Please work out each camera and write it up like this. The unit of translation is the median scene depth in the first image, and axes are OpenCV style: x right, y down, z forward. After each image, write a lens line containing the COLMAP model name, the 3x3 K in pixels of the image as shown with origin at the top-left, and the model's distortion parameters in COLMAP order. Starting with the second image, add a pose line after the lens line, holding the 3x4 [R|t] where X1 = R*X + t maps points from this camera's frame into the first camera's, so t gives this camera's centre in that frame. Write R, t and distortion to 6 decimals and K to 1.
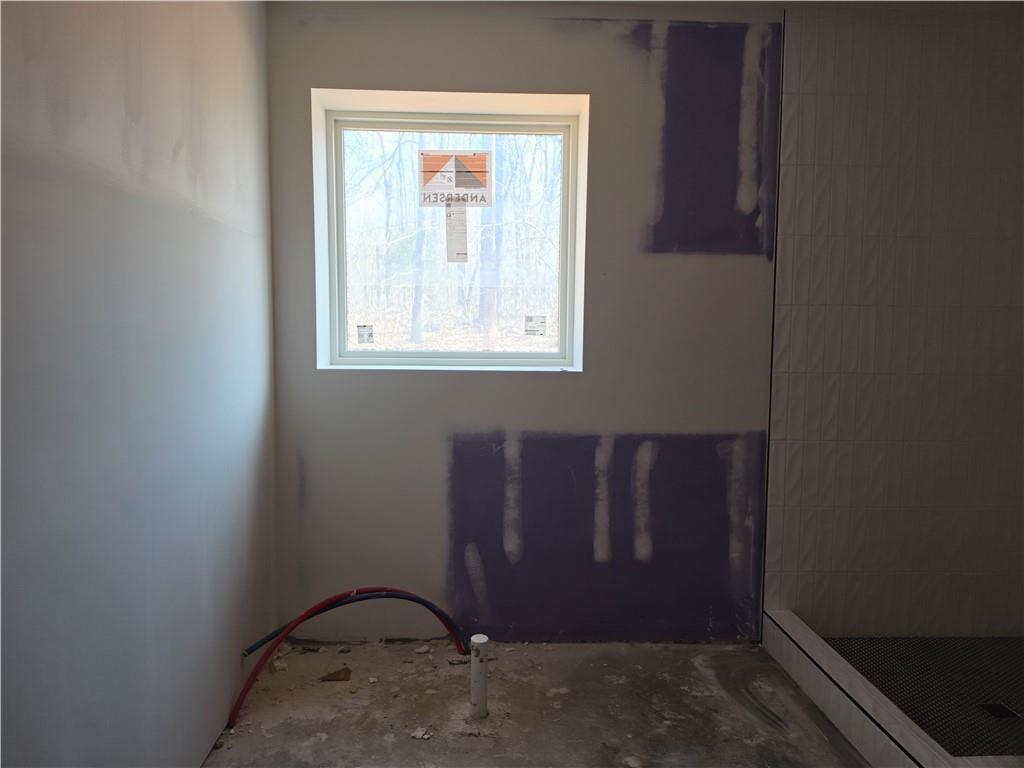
lens RADIAL K [[671.6, 0, 507.6], [0, 671.6, 377.1], [0, 0, 1]] dist [0.074351, -0.096121]
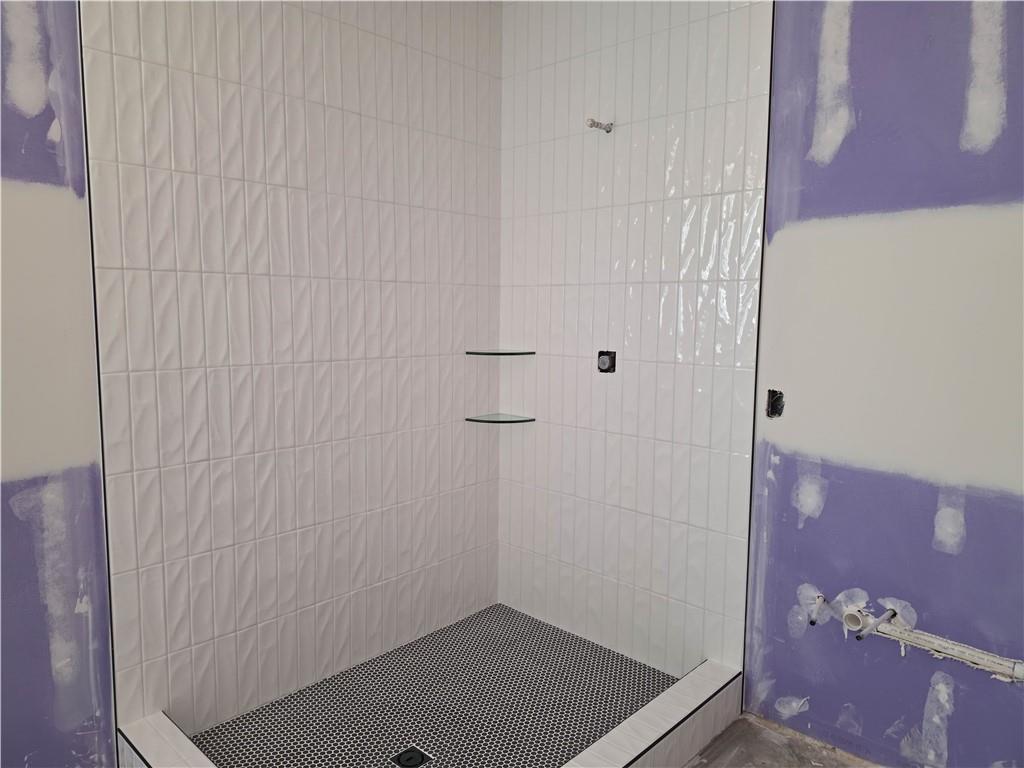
lens RADIAL K [[687.0, 0, 487.7], [0, 687.0, 380.5], [0, 0, 1]] dist [0.028381, 0.000482]
pose [[0.725518, -0.074614, 0.684146, 0.201711], [0.053233, 0.997211, 0.052305, -0.013999], [-0.686141, -0.001530, 0.727467, 0.259767]]
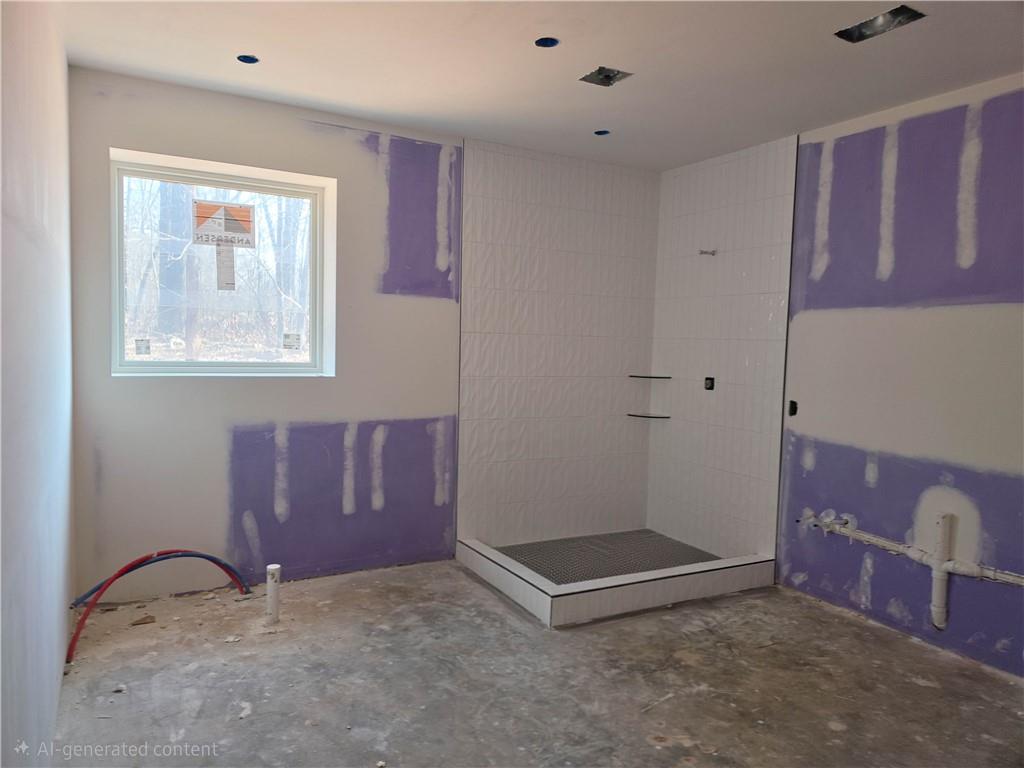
lens RADIAL K [[671.6, 0, 507.6], [0, 671.6, 377.1], [0, 0, 1]] dist [0.074351, -0.096121]
pose [[0.890009, -0.008974, 0.455855, -0.202019], [0.015156, 0.999836, -0.009907, 0.011686], [-0.455691, 0.015727, 0.889999, -0.389392]]
